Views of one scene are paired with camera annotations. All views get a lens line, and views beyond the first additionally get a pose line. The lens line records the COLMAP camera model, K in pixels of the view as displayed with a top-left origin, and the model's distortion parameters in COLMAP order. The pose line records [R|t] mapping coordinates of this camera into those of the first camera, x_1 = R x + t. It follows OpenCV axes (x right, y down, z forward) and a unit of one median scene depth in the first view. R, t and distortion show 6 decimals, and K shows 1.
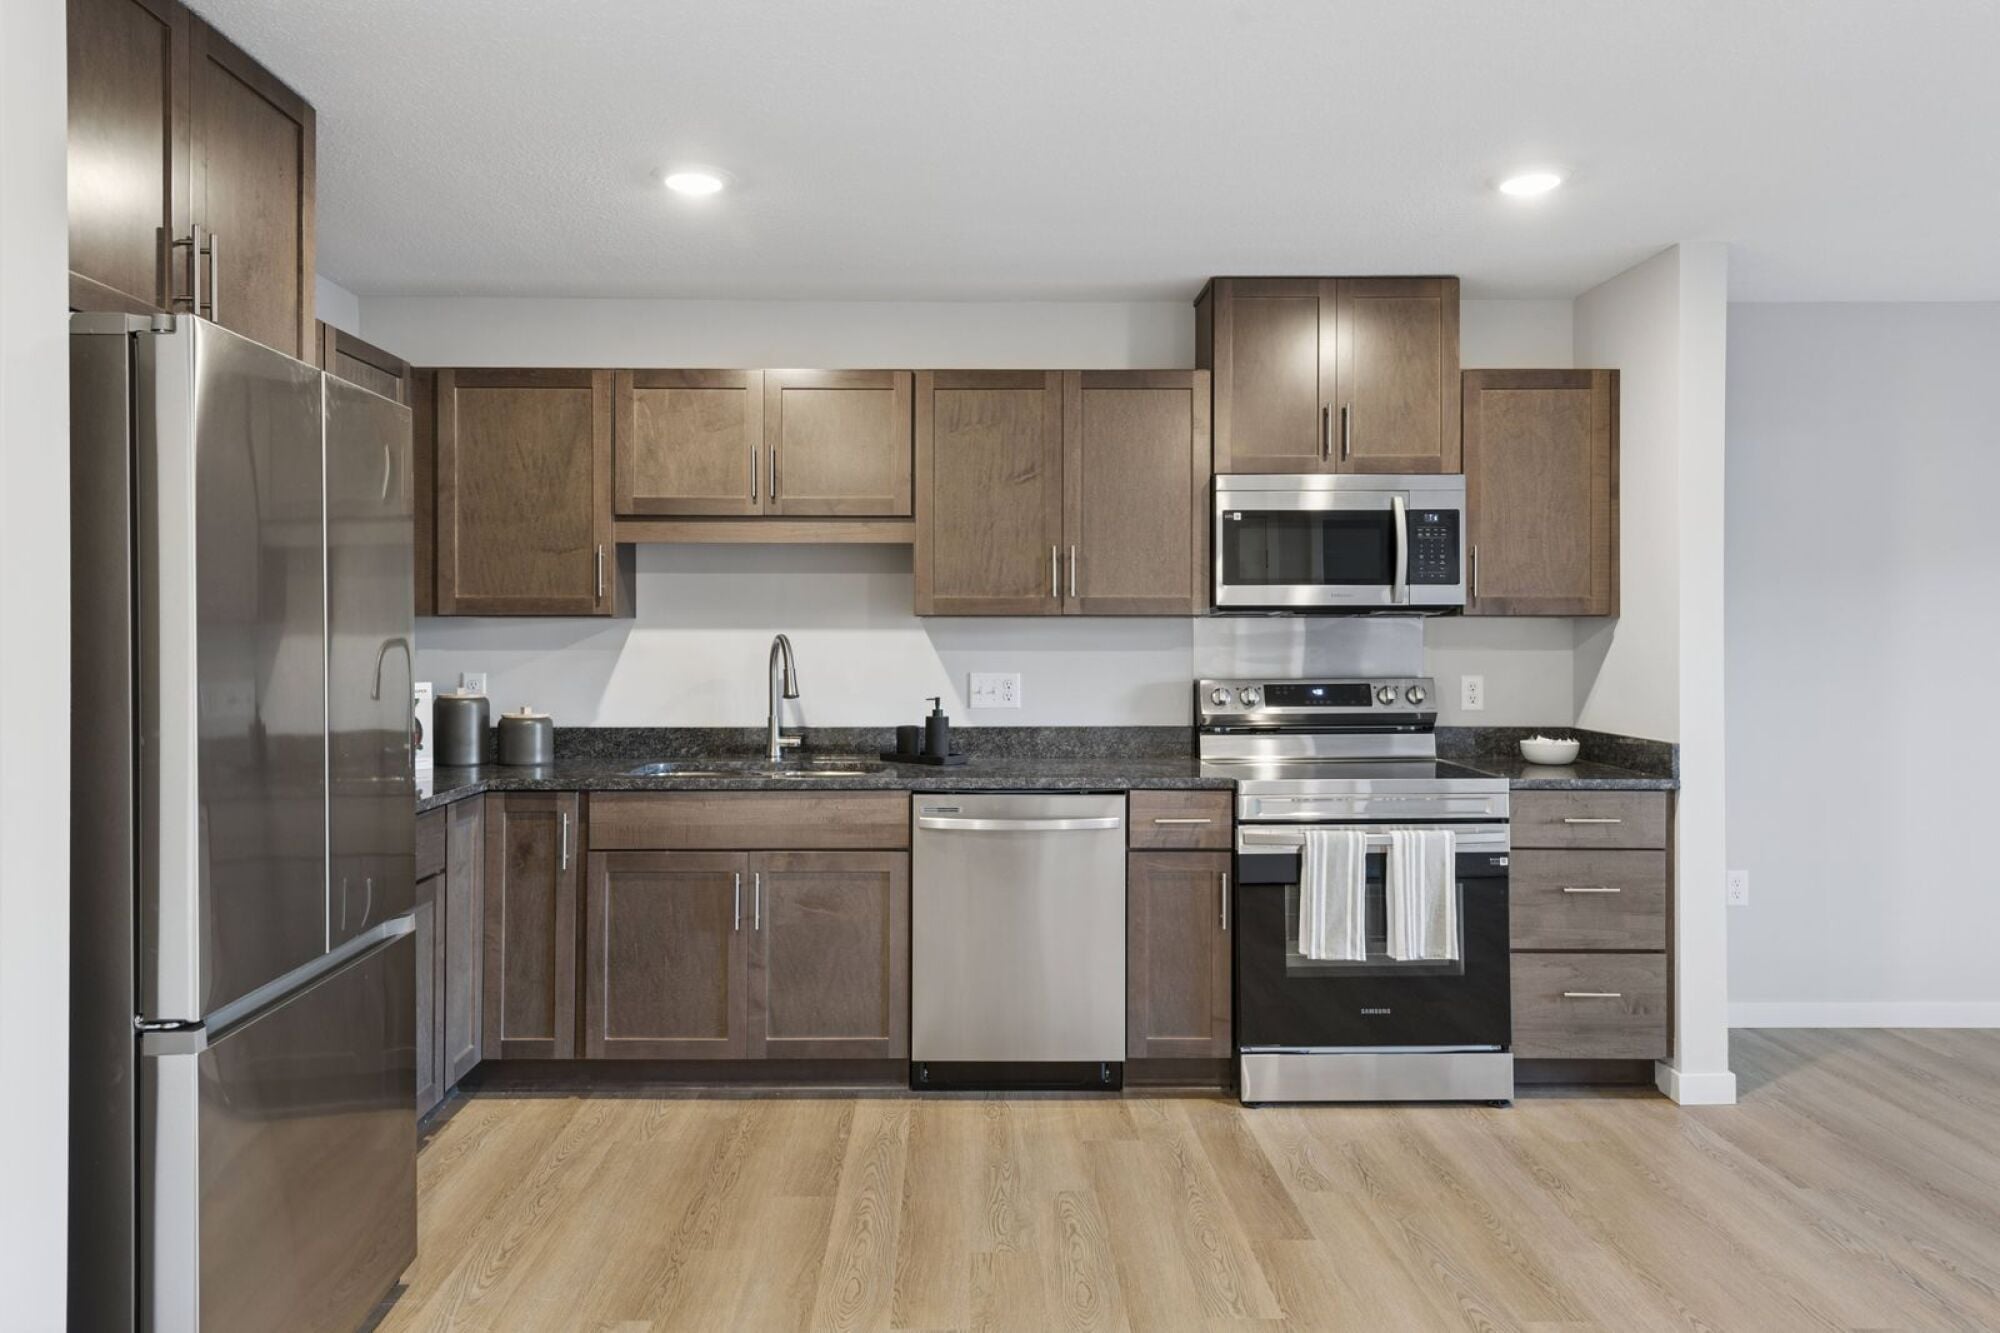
lens RADIAL K [[1322.2, 0, 950.7], [0, 1322.2, 645.9], [0, 0, 1]] dist [0.021195, -0.012501]
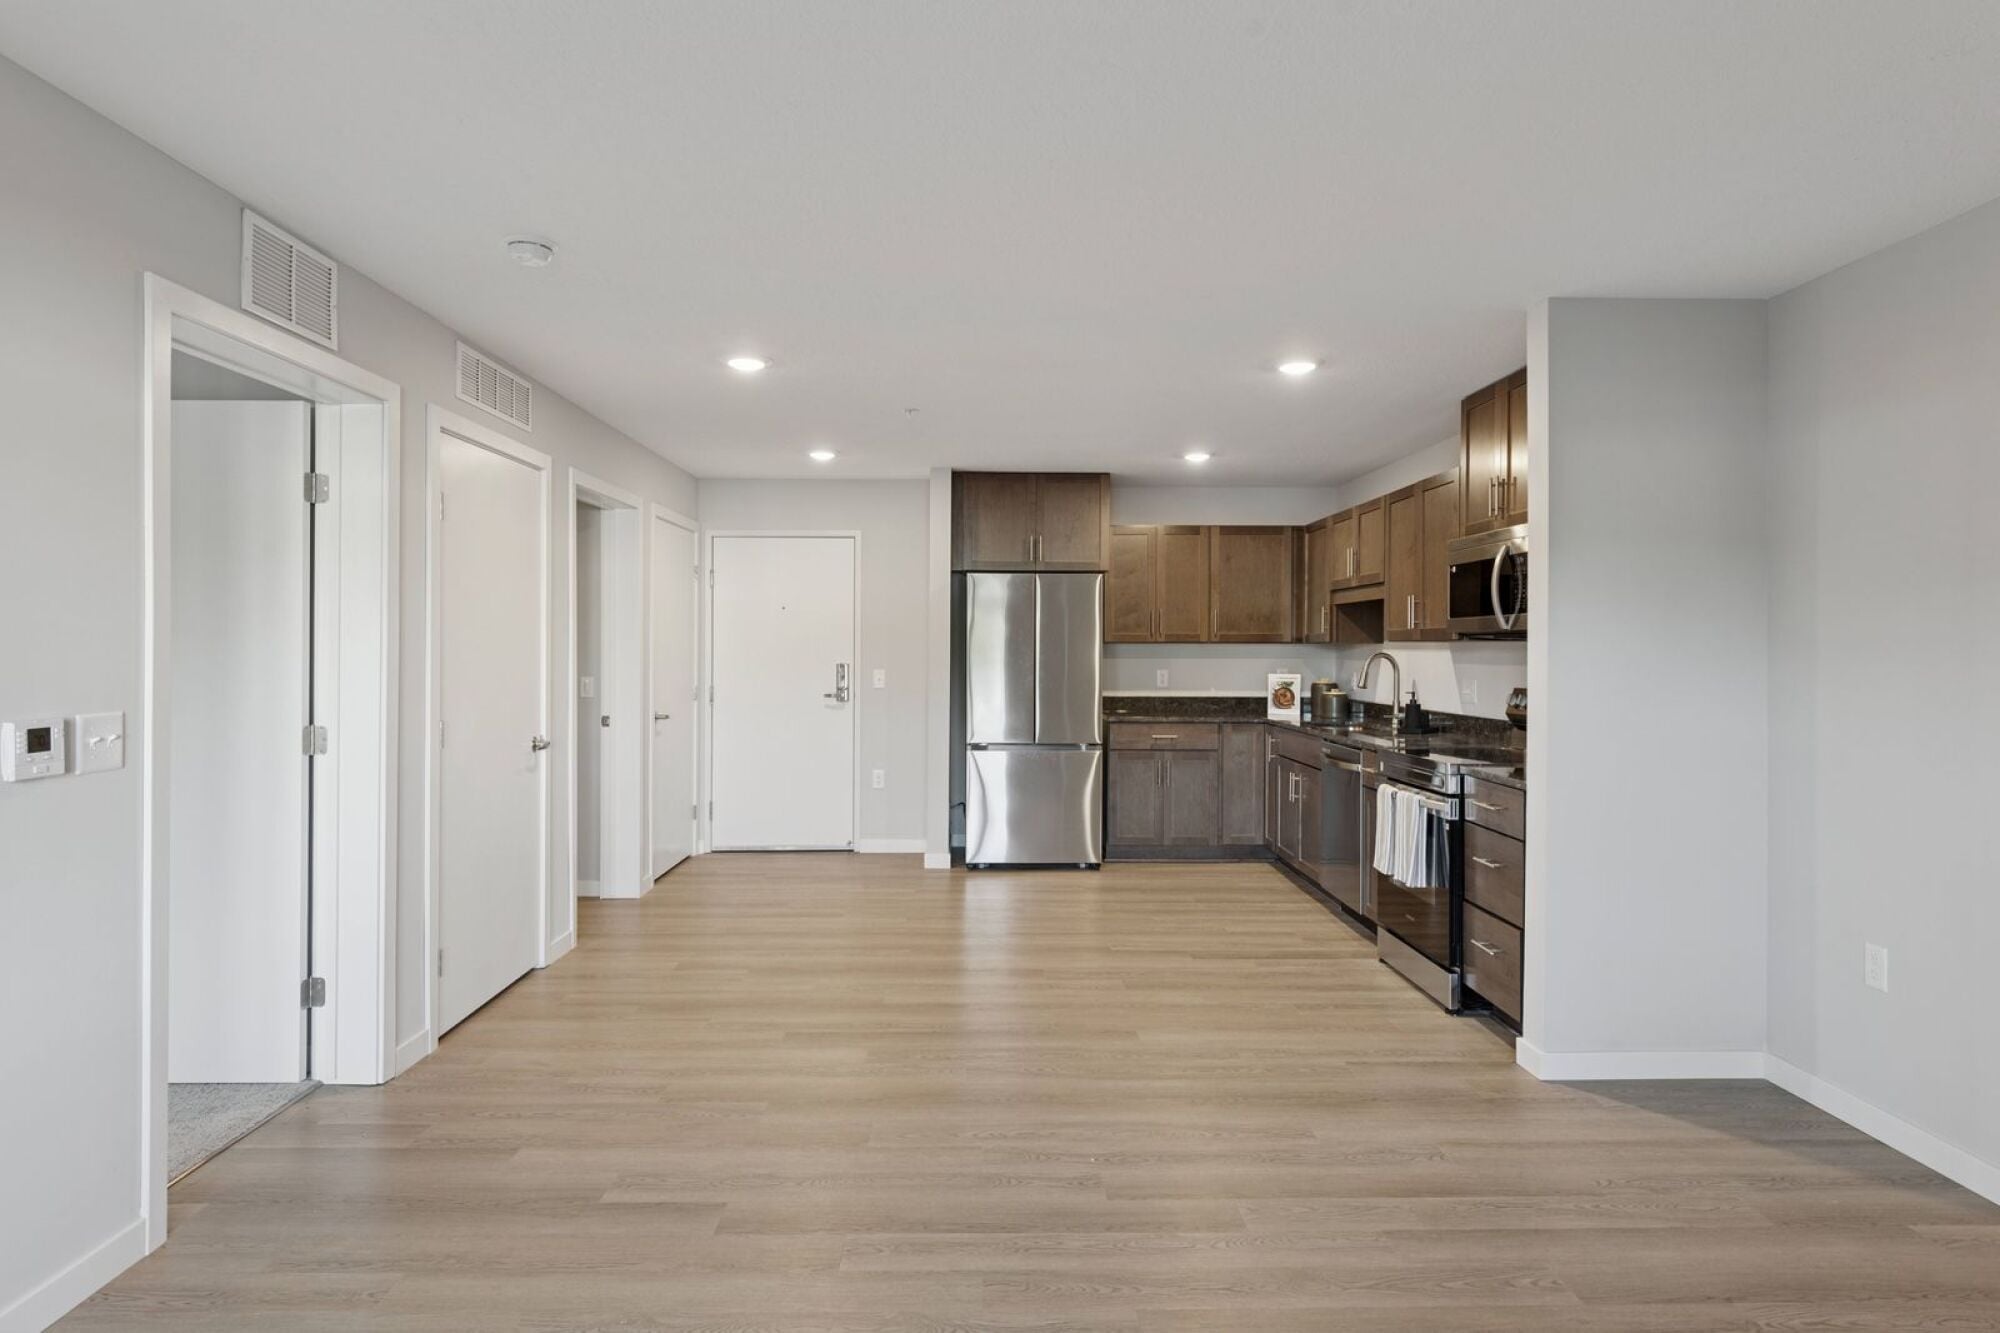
lens RADIAL K [[1091.4, 0, 999.8], [0, 1091.4, 659.8], [0, 0, 1]] dist [0.002323, -0.000488]
pose [[0.026275, 0.010314, -0.999602, 1.444308], [-0.013481, 0.999859, 0.009962, -0.007092], [0.999564, 0.013214, 0.026410, 0.511230]]
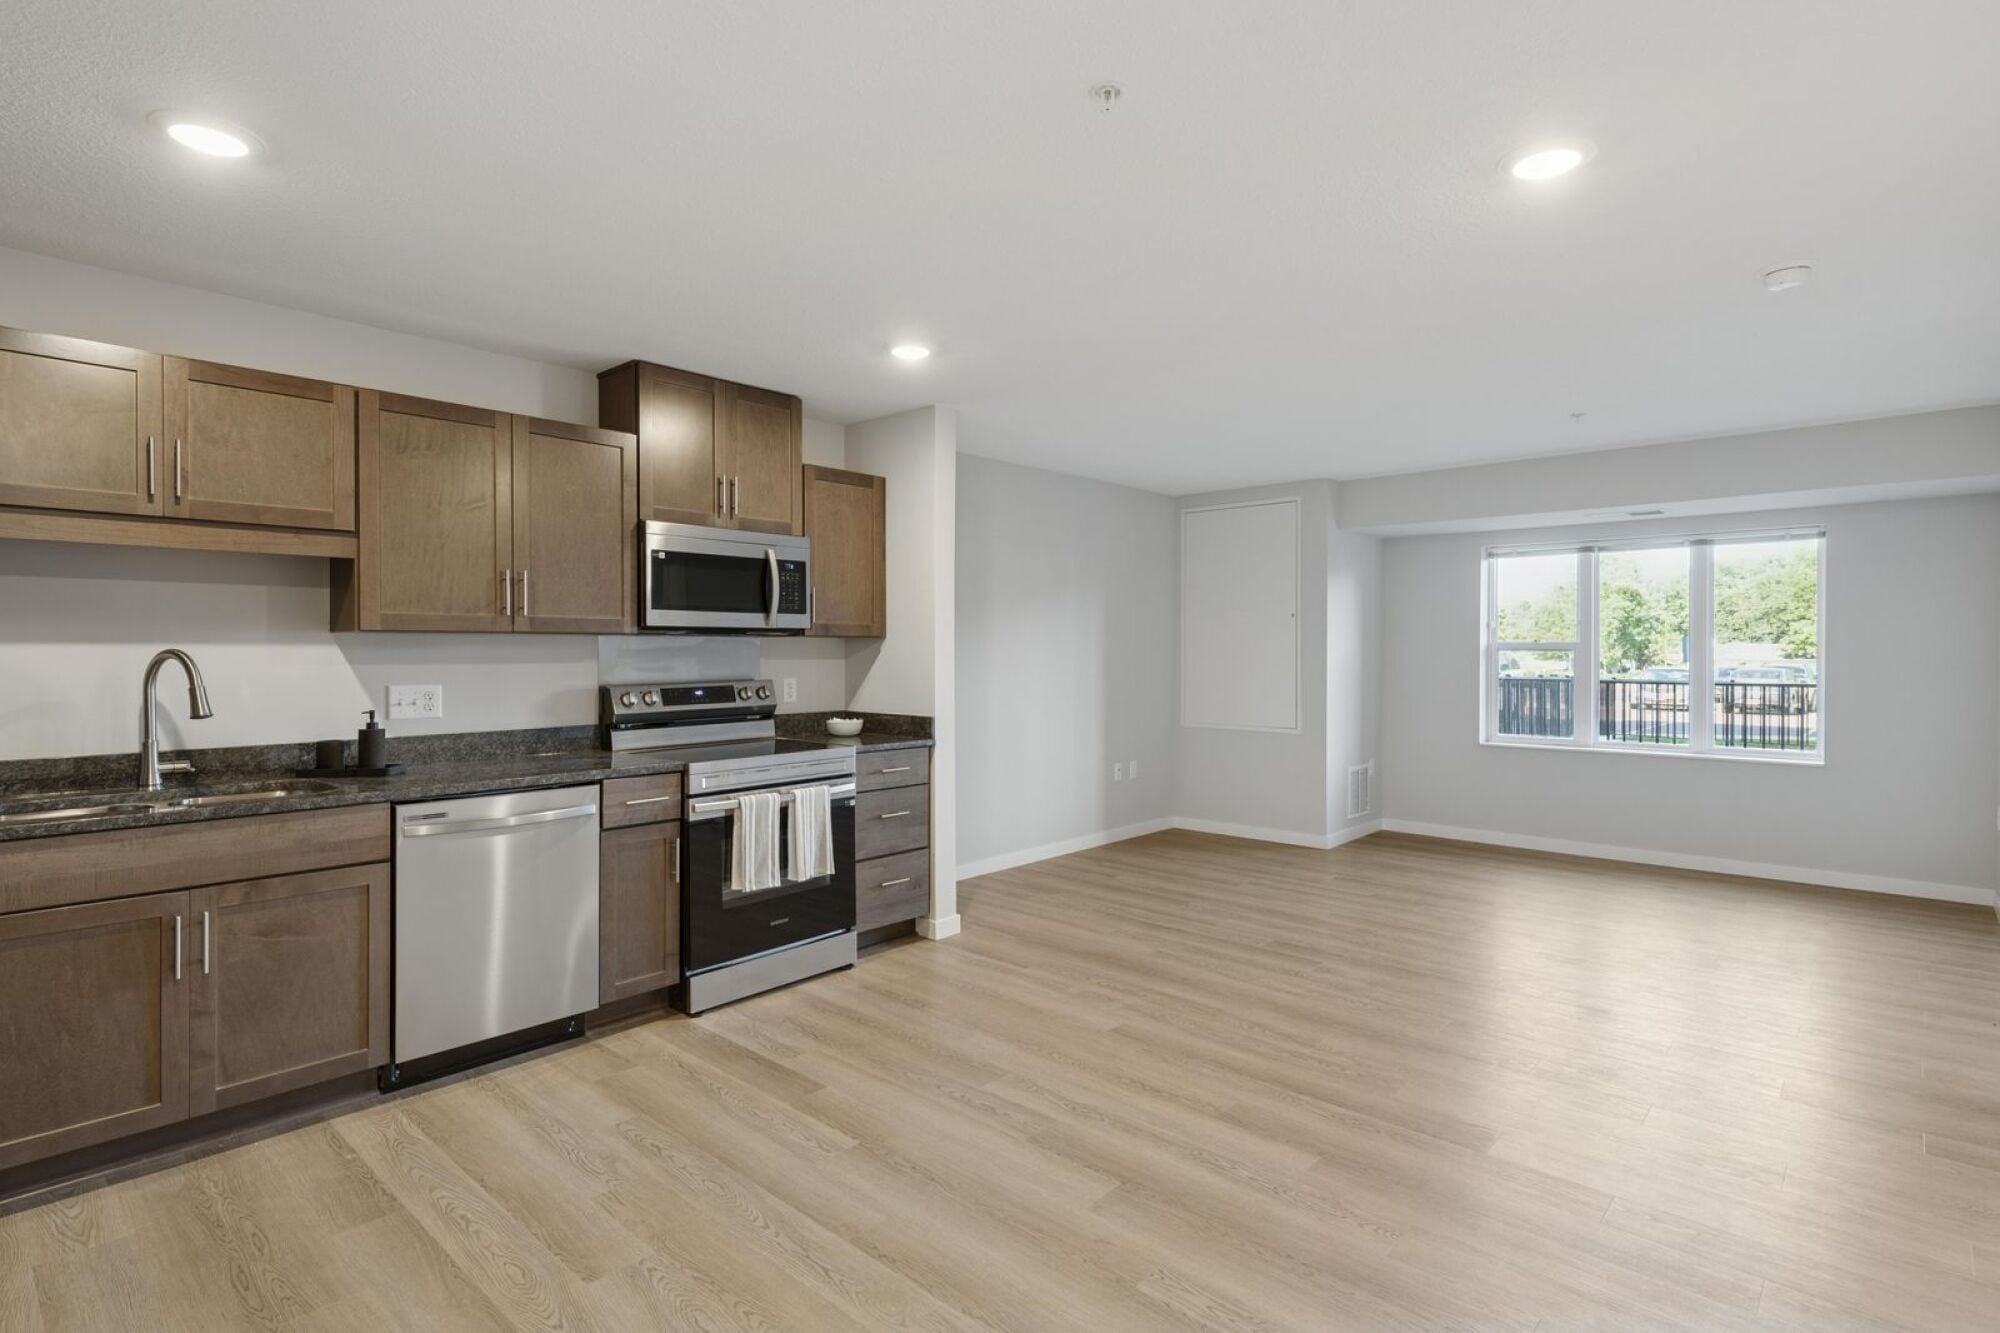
lens RADIAL K [[990.5, 0, 1000.7], [0, 990.5, 661.9], [0, 0, 1]] dist [0.002410, -0.003023]
pose [[0.668860, -0.010081, 0.743320, -0.282279], [0.005880, 0.999949, 0.008271, -0.002433], [-0.743365, -0.001161, 0.668885, 0.135425]]
